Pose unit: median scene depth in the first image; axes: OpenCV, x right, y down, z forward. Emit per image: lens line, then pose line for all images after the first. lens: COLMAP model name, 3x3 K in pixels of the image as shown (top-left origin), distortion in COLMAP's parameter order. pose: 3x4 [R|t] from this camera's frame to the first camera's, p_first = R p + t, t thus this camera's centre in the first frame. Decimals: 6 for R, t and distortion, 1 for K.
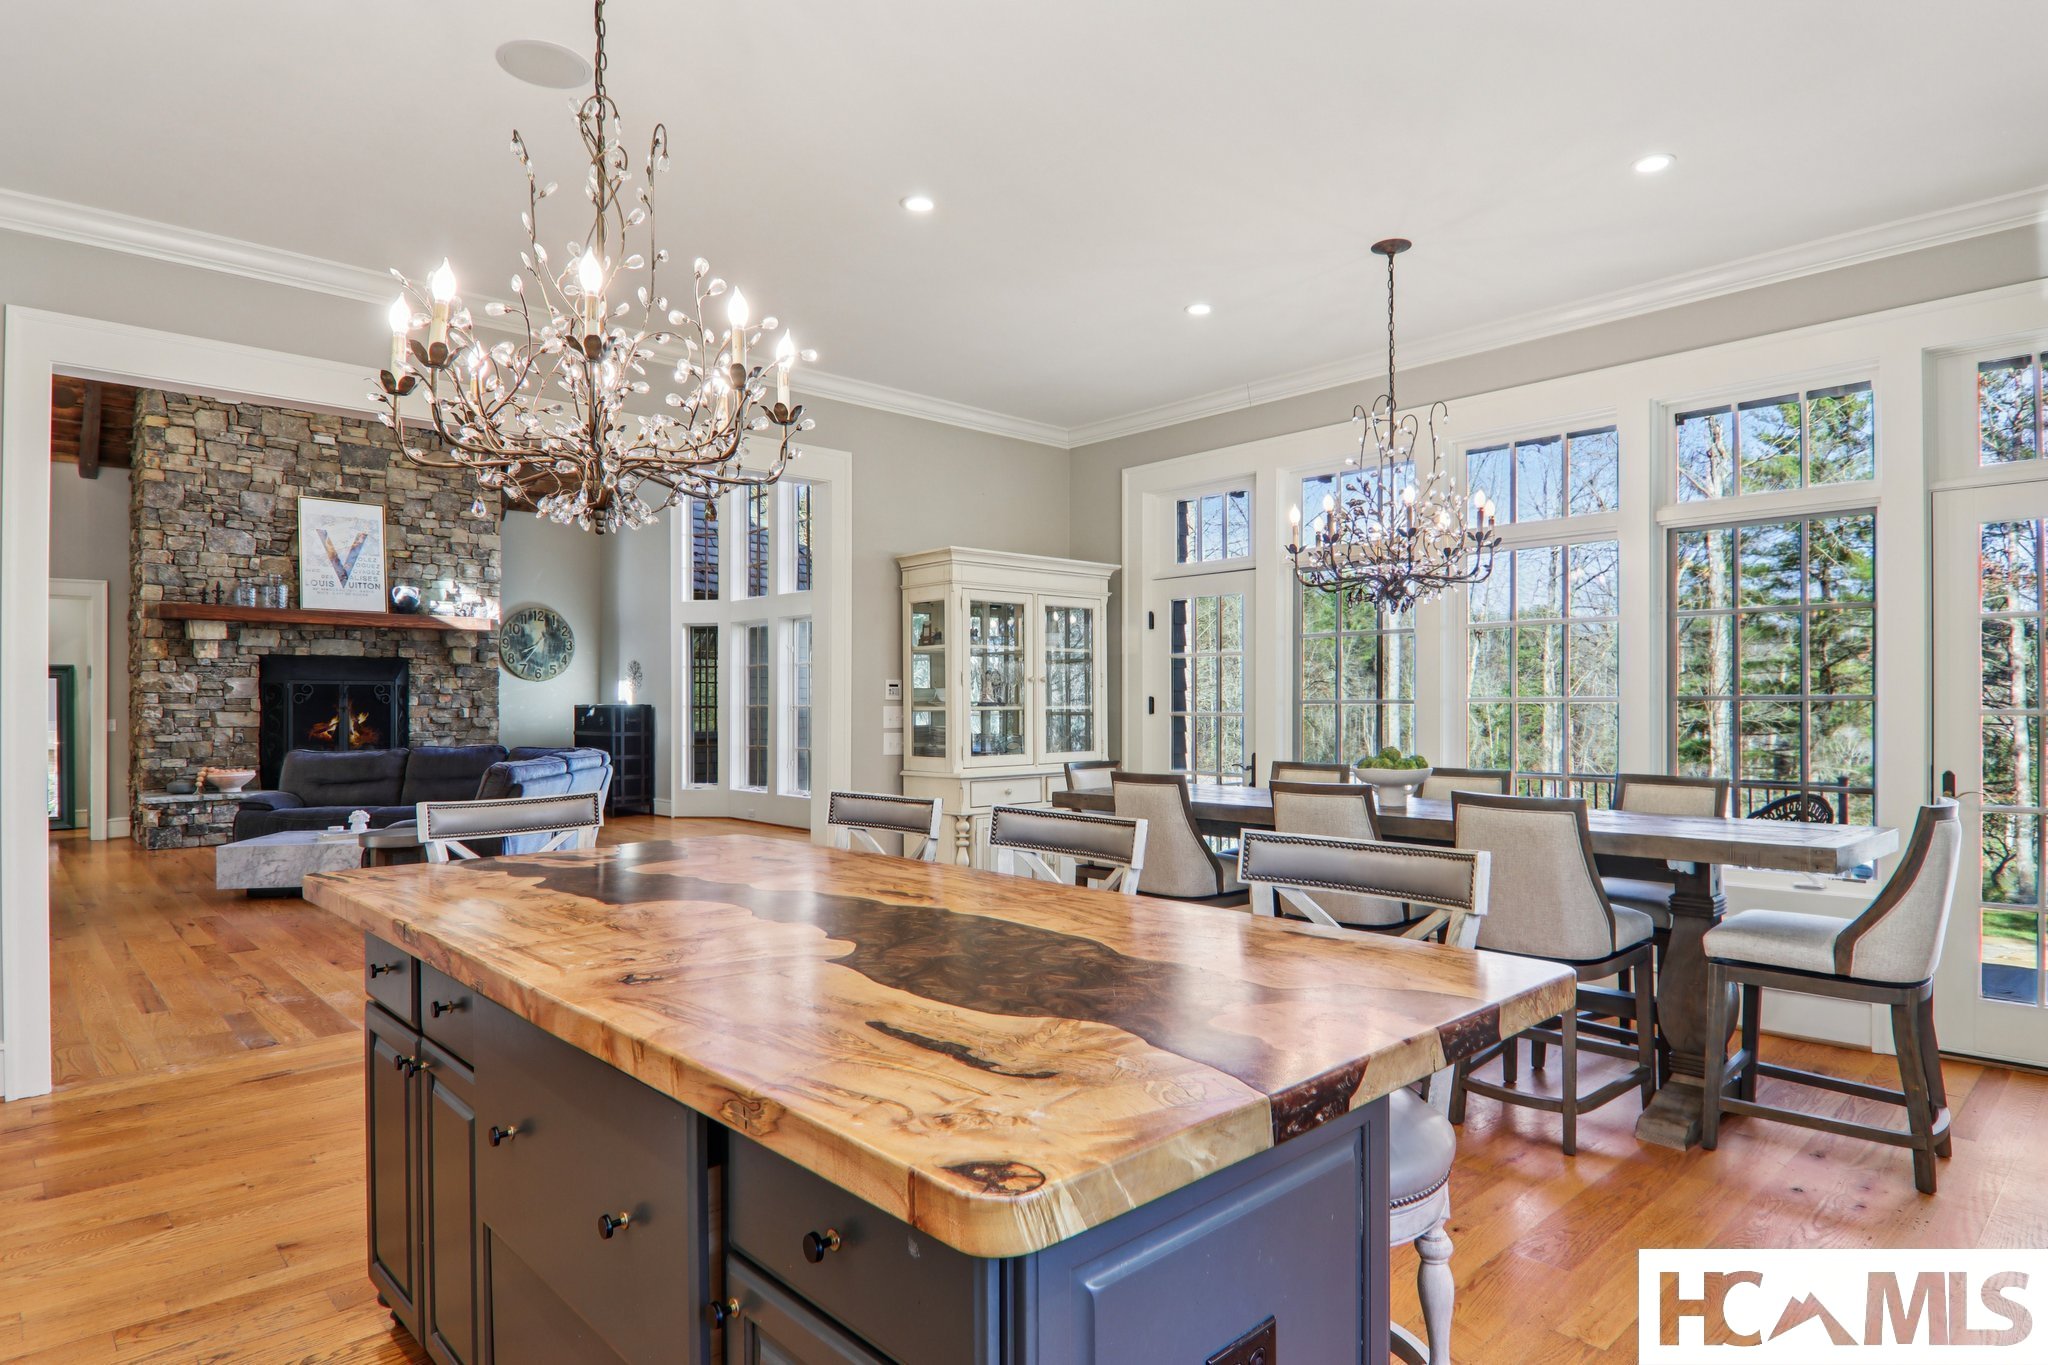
lens RADIAL K [[1129.7, 0, 1044.0], [0, 1129.7, 693.3], [0, 0, 1]] dist [-0.024173, -0.010340]
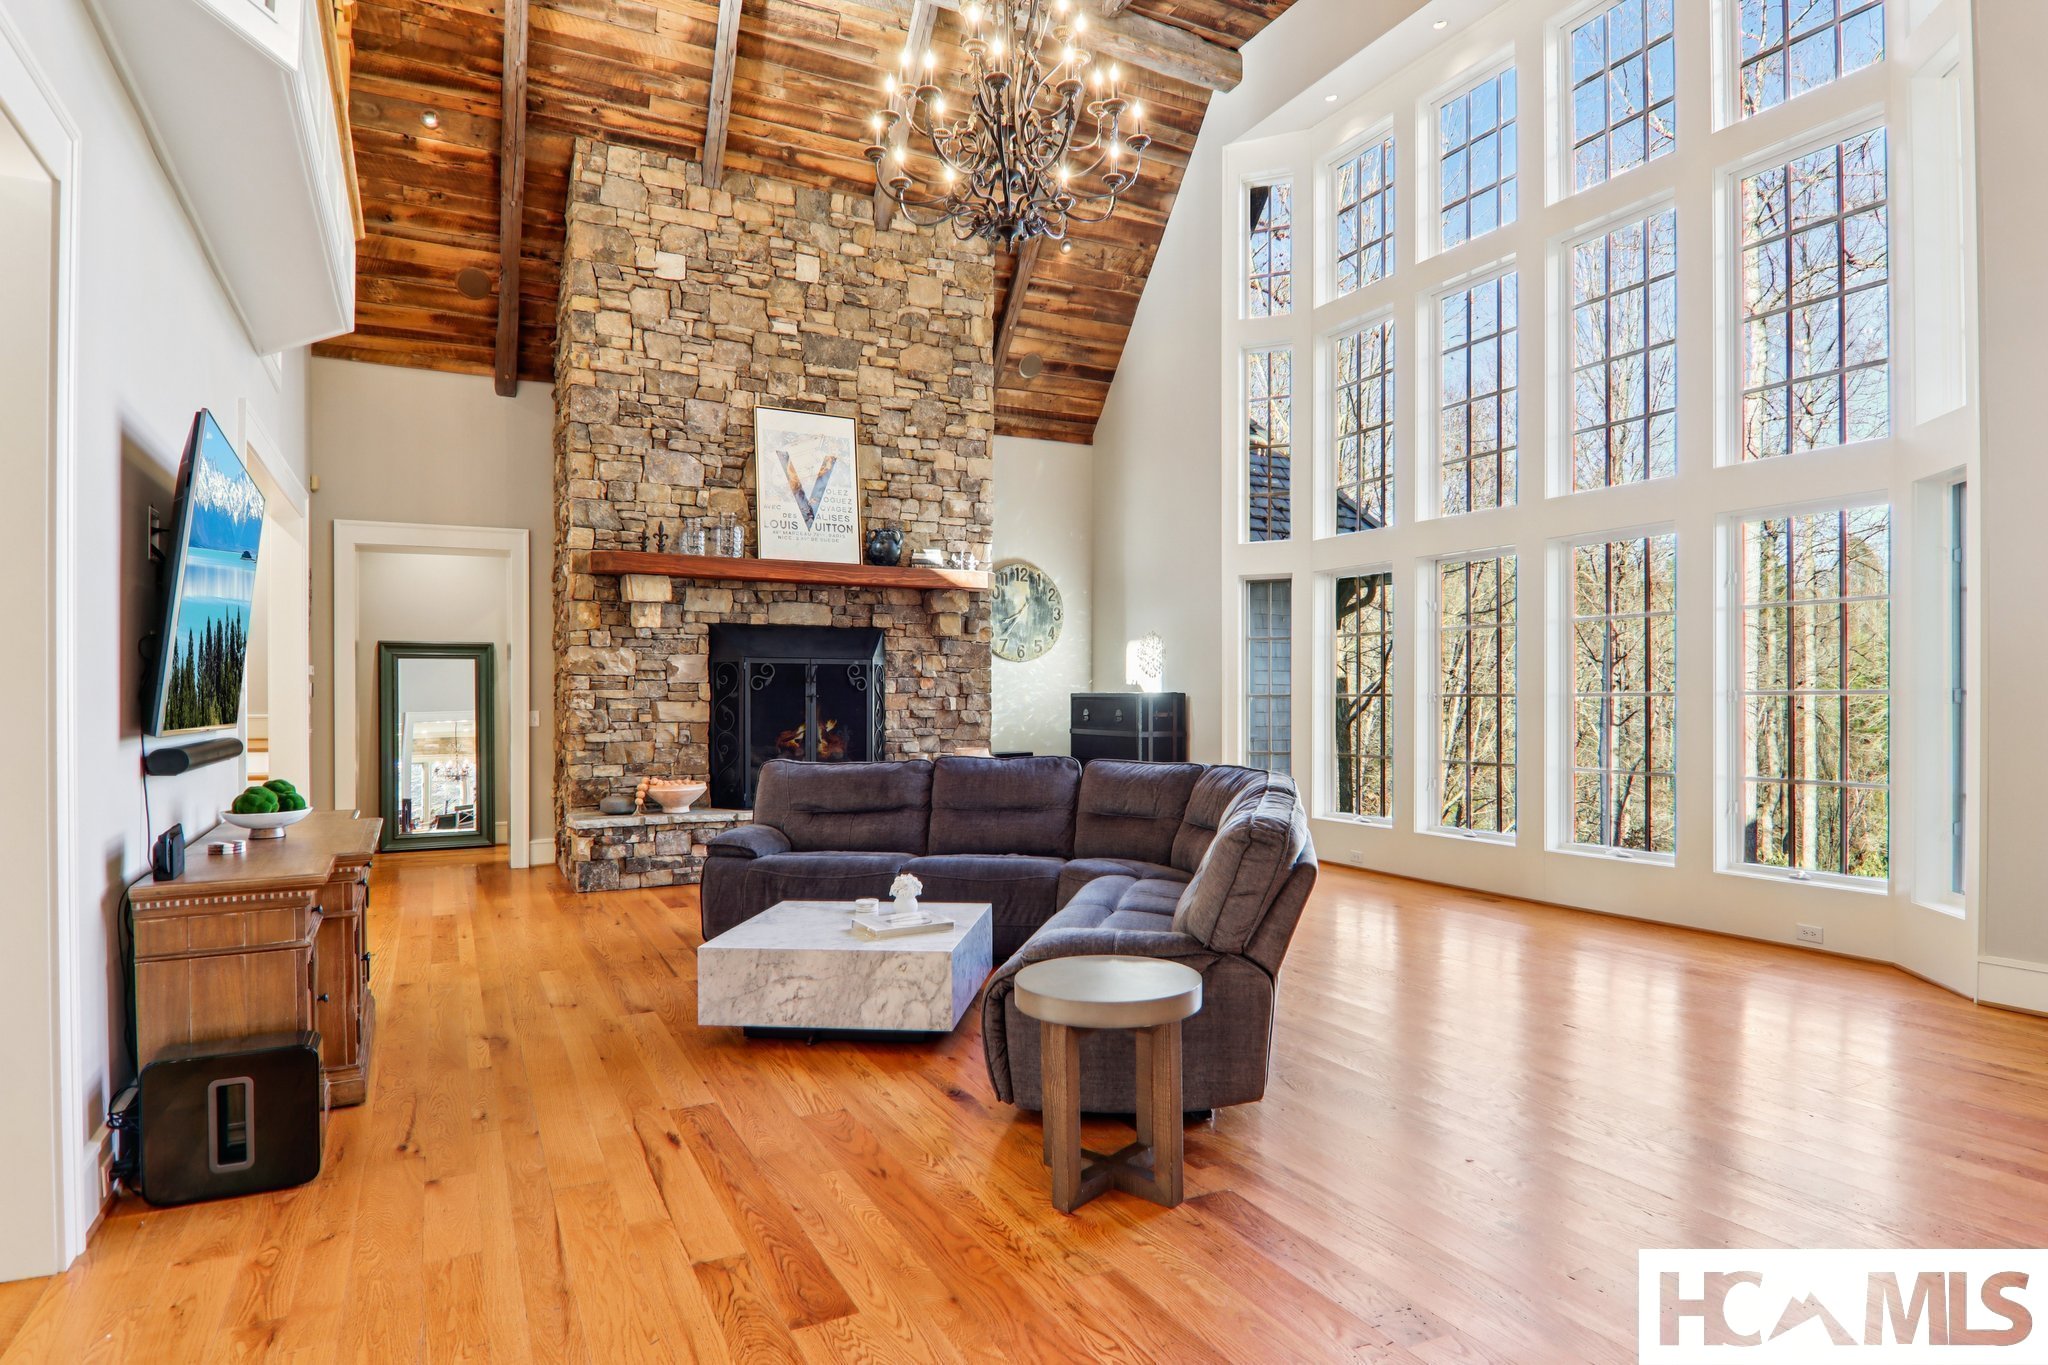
lens RADIAL K [[1129.7, 0, 1012.1], [0, 1129.7, 688.7], [0, 0, 1]] dist [-0.024173, -0.010340]
pose [[0.954869, -0.000757, -0.297027, -0.296210], [0.001888, 0.999992, 0.003522, 0.006081], [0.297022, -0.003924, 0.954862, 0.353871]]
